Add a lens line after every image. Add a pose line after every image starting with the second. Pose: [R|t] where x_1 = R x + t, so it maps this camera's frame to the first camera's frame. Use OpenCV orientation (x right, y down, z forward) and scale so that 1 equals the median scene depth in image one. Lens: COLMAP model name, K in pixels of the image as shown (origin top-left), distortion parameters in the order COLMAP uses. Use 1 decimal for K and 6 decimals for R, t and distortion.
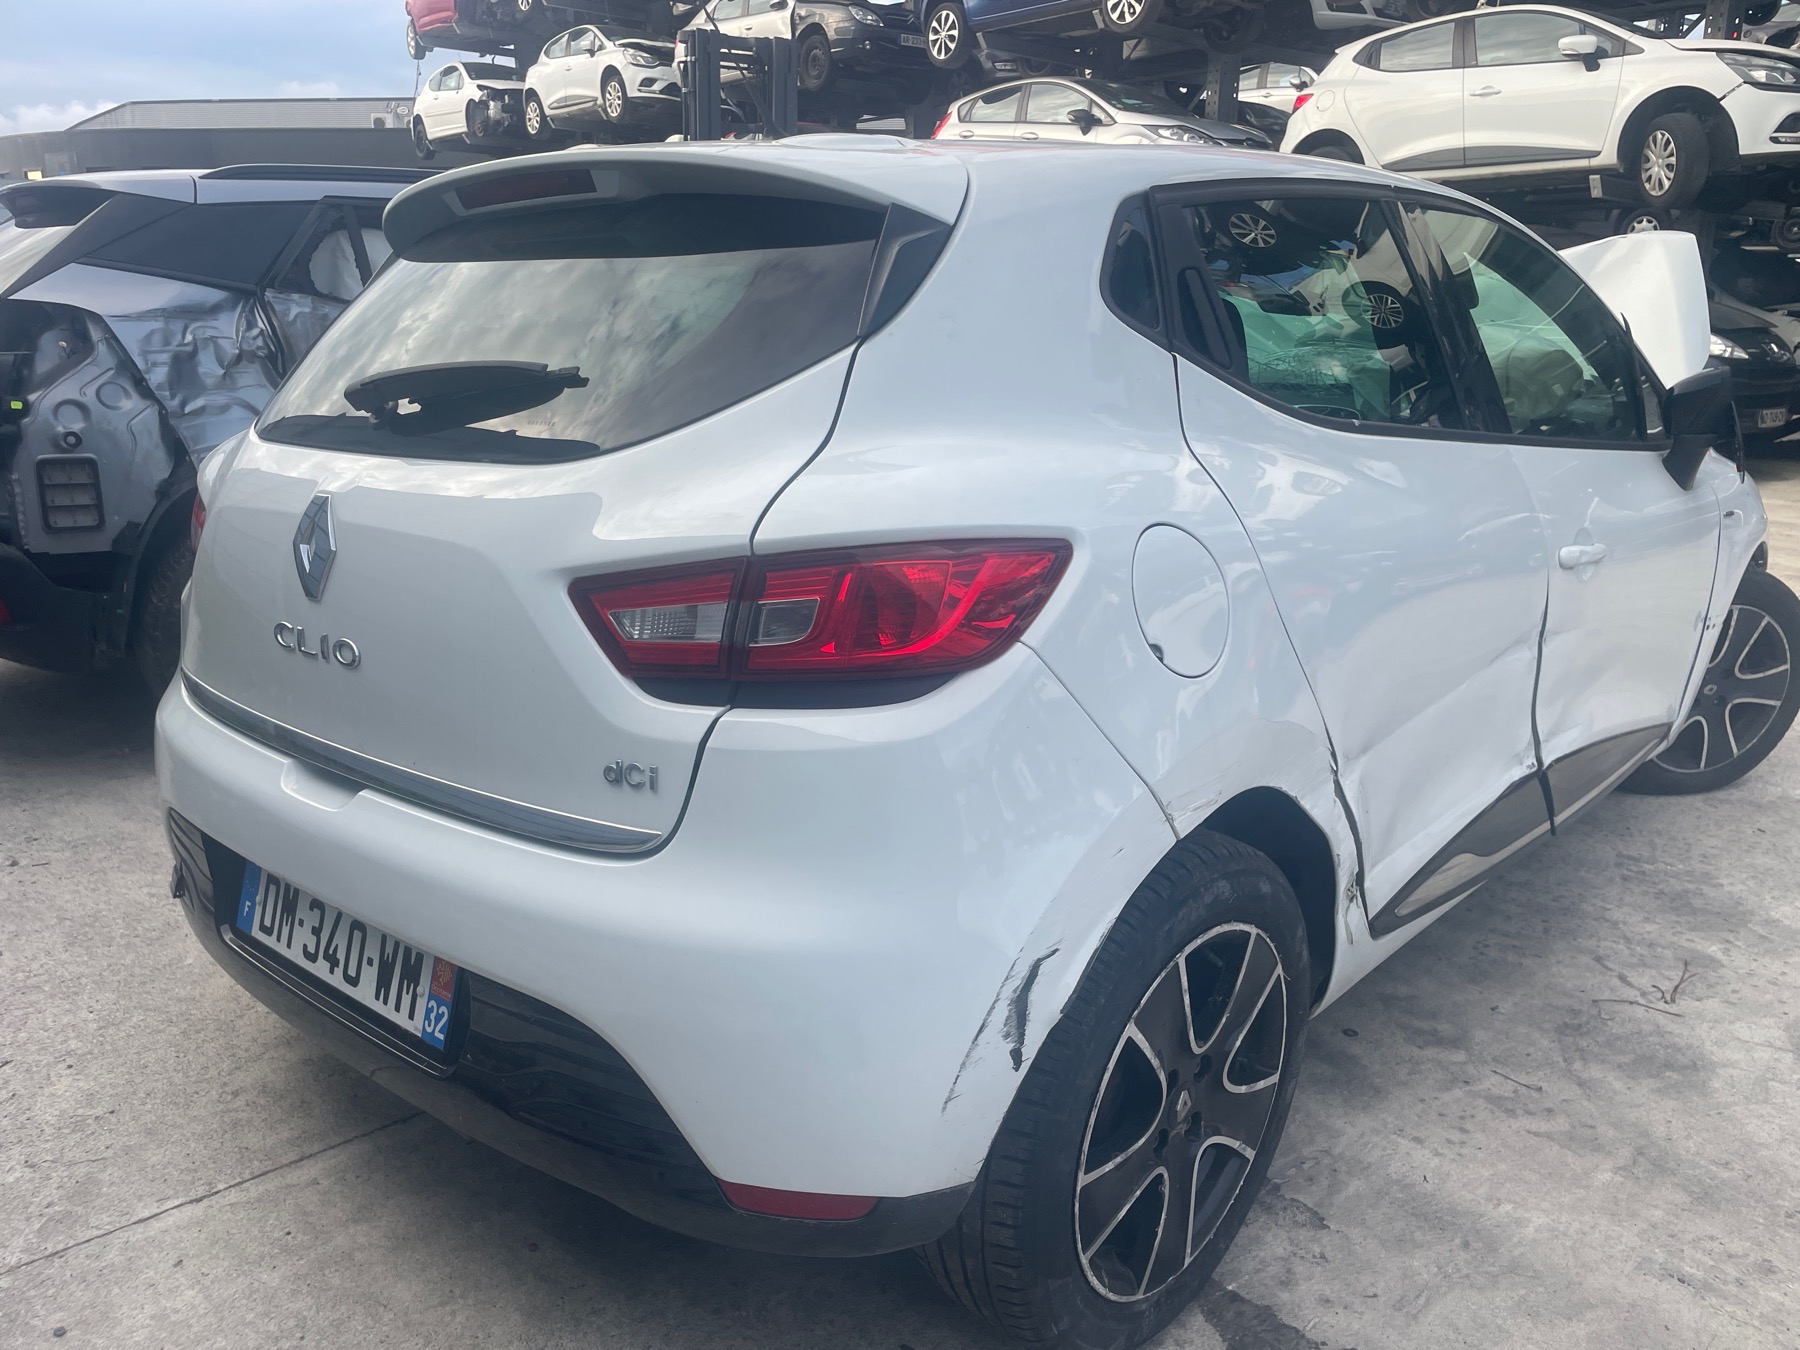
lens RADIAL K [[1358.1, 0, 887.2], [0, 1358.1, 667.5], [0, 0, 1]] dist [0.080381, -0.109281]
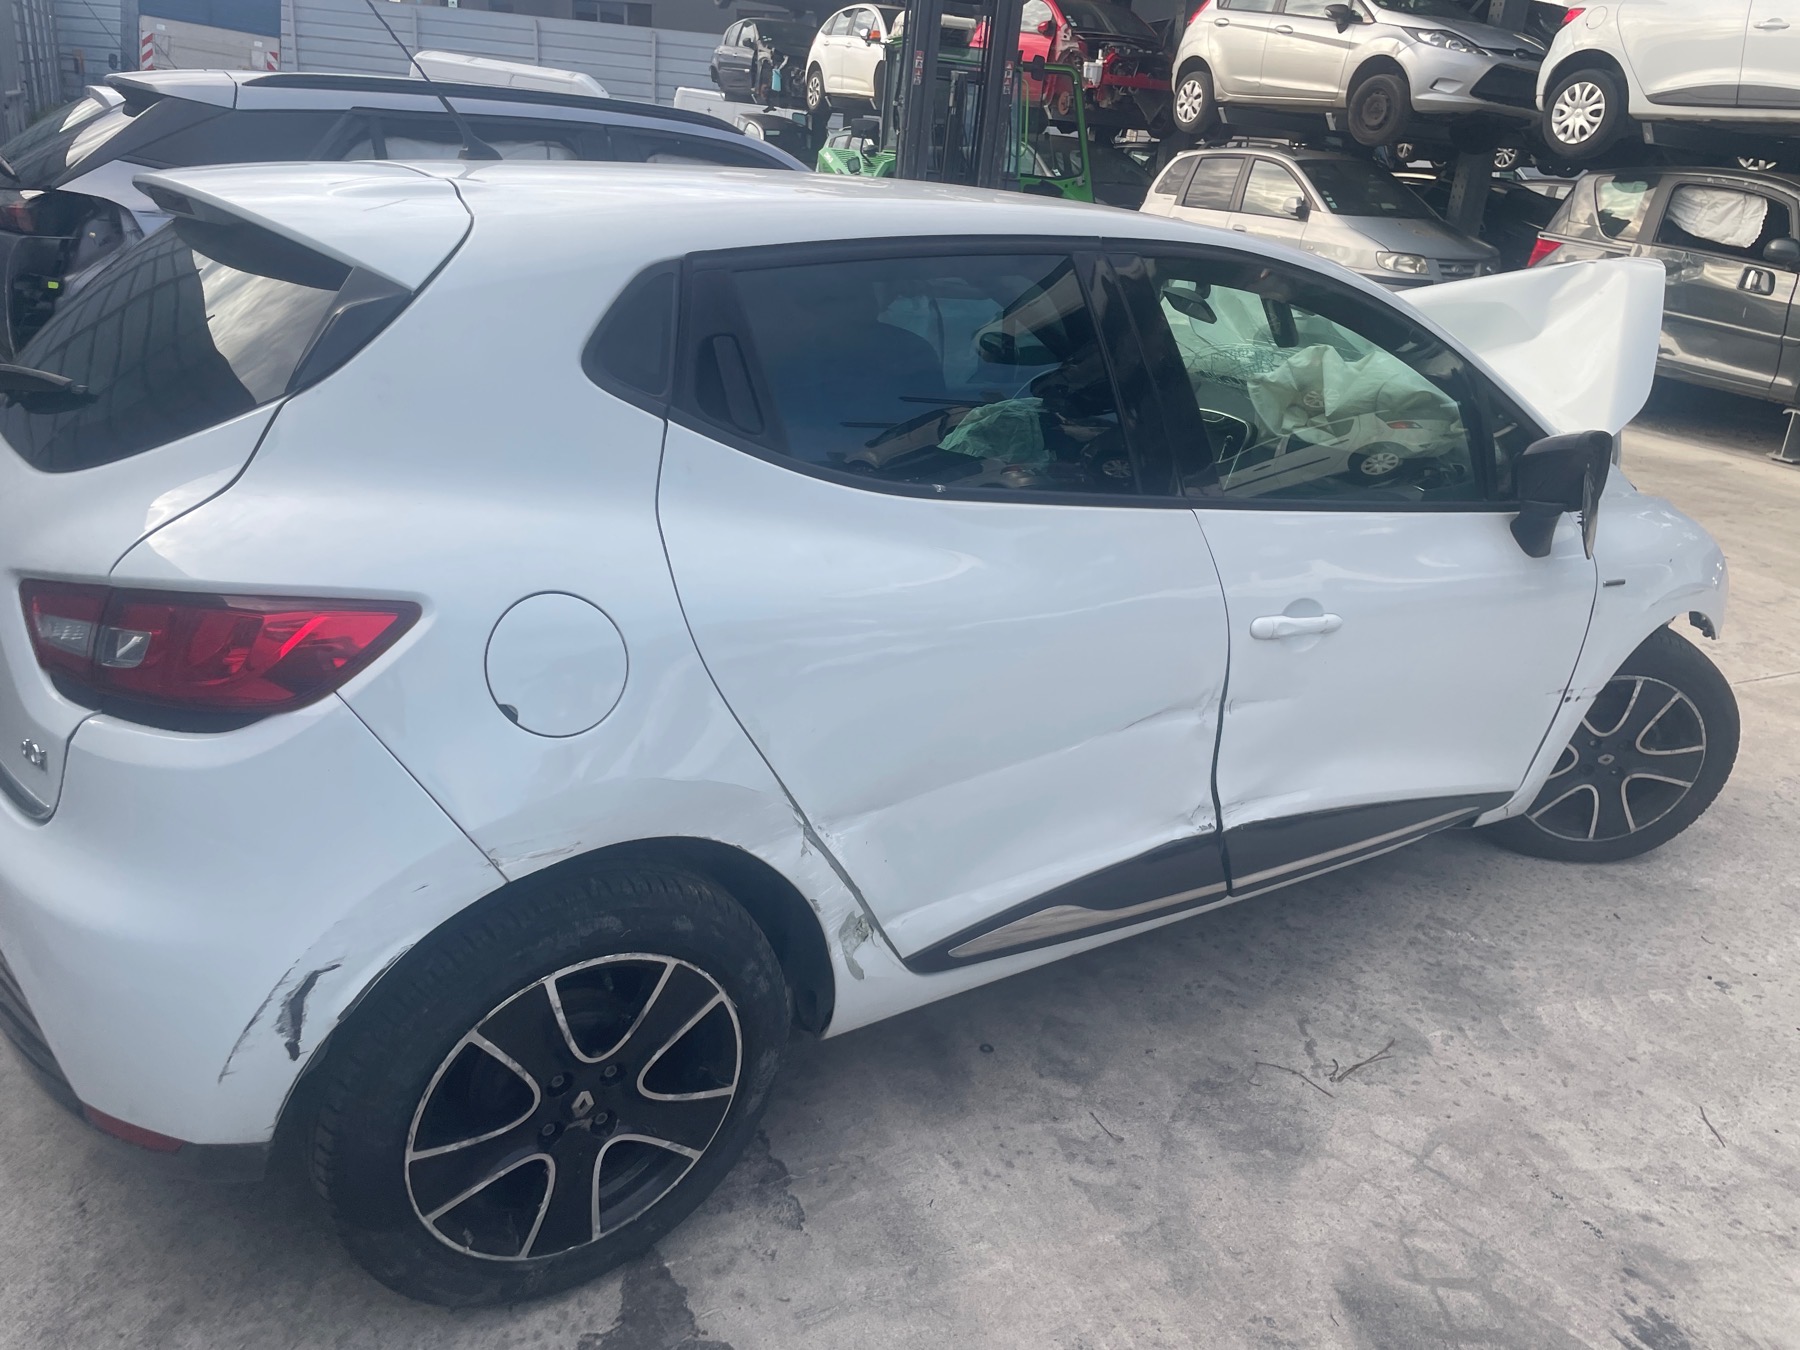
lens RADIAL K [[1357.0, 0, 894.5], [0, 1357.0, 654.3], [0, 0, 1]] dist [0.075215, -0.089276]
pose [[0.973835, 0.142116, -0.177338, 0.518264], [-0.126859, 0.987395, 0.094652, -0.151122], [0.188555, -0.069678, 0.979588, -0.011808]]
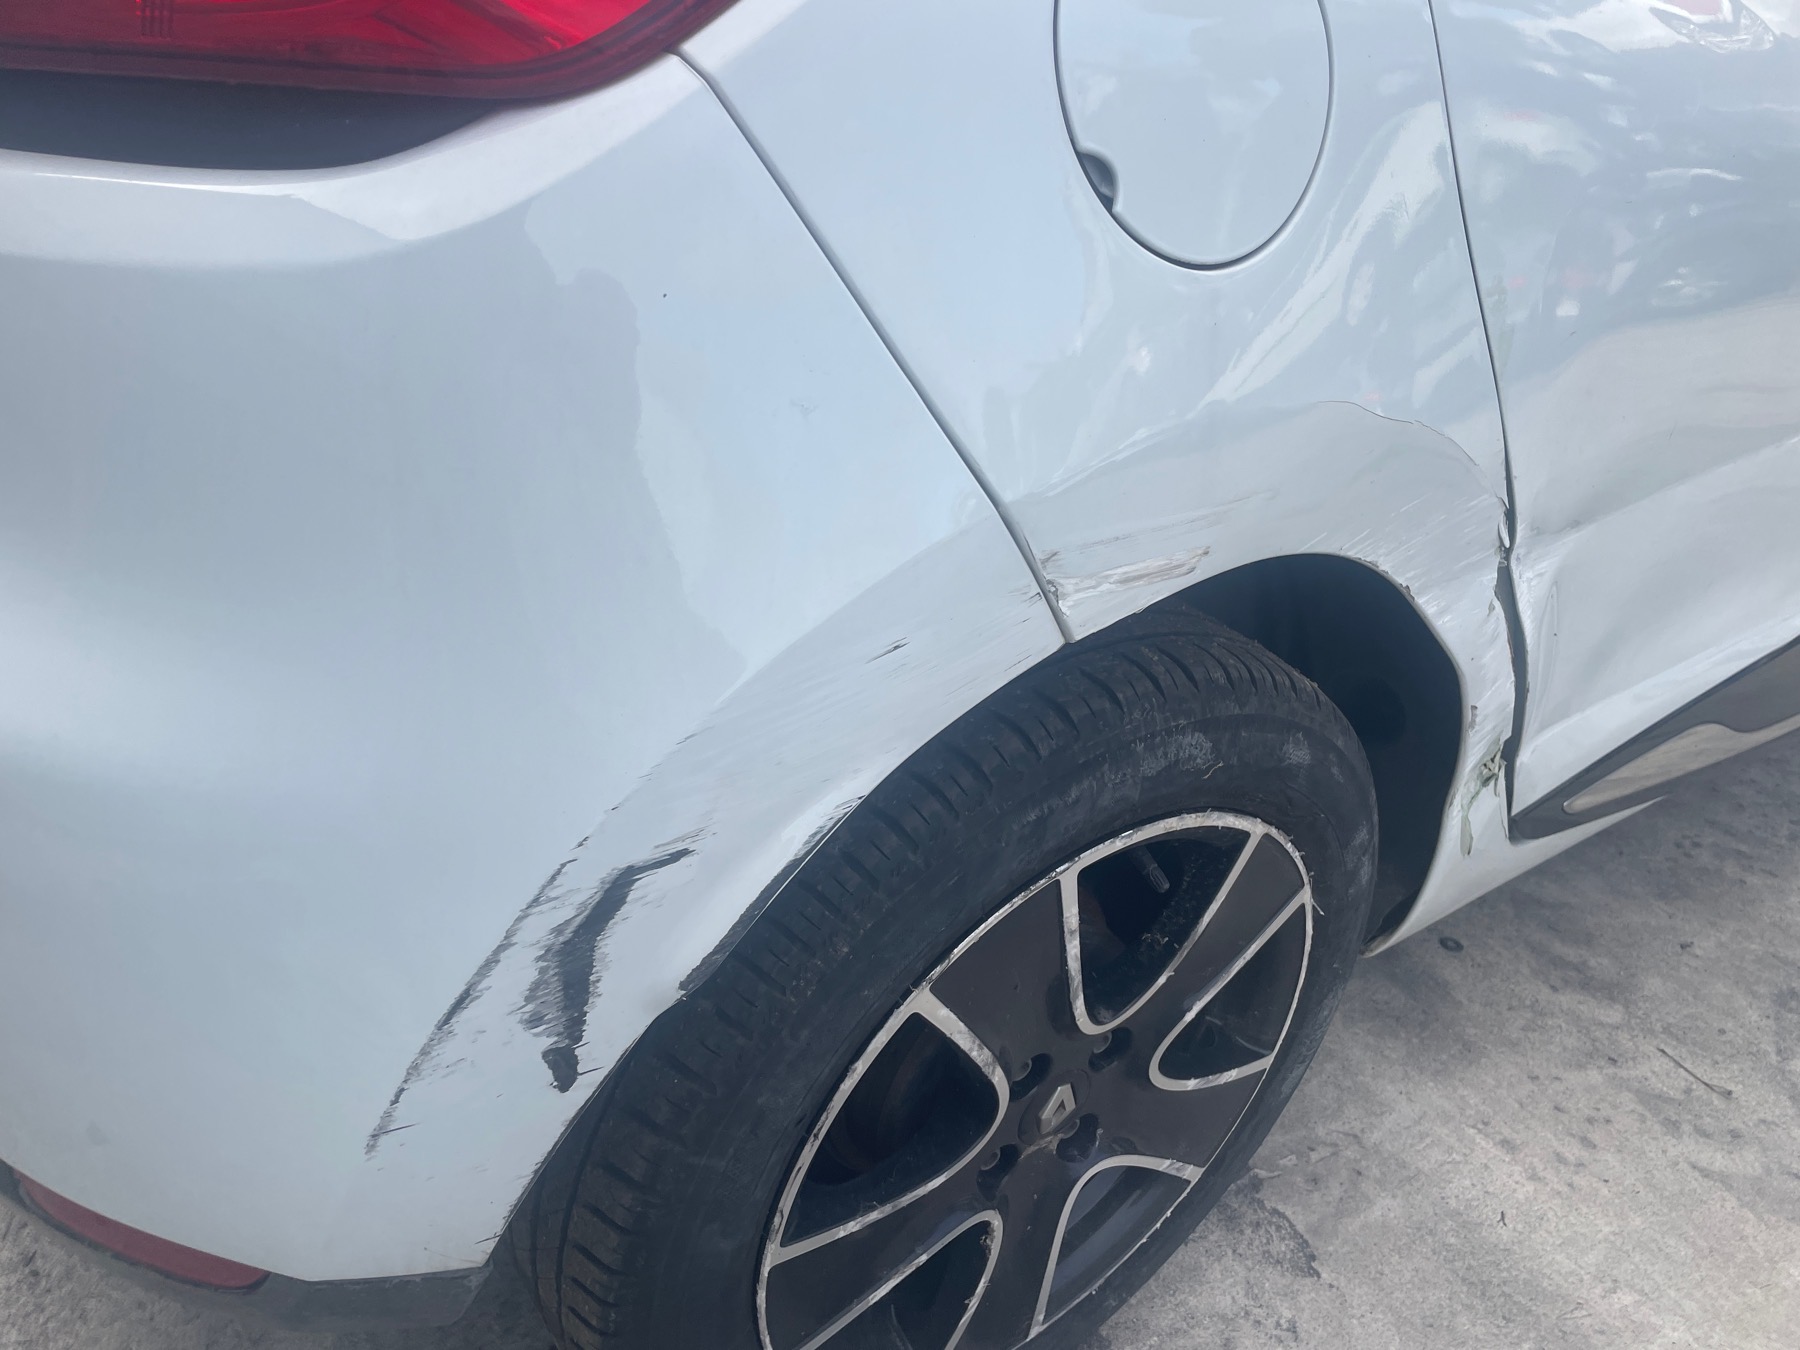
lens RADIAL K [[1358.1, 0, 887.2], [0, 1358.1, 667.5], [0, 0, 1]] dist [0.080381, -0.109281]
pose [[0.977942, 0.172834, -0.117297, 0.156962], [-0.143759, 0.964315, 0.222330, 0.034463], [0.151537, -0.200563, 0.967890, 0.427661]]
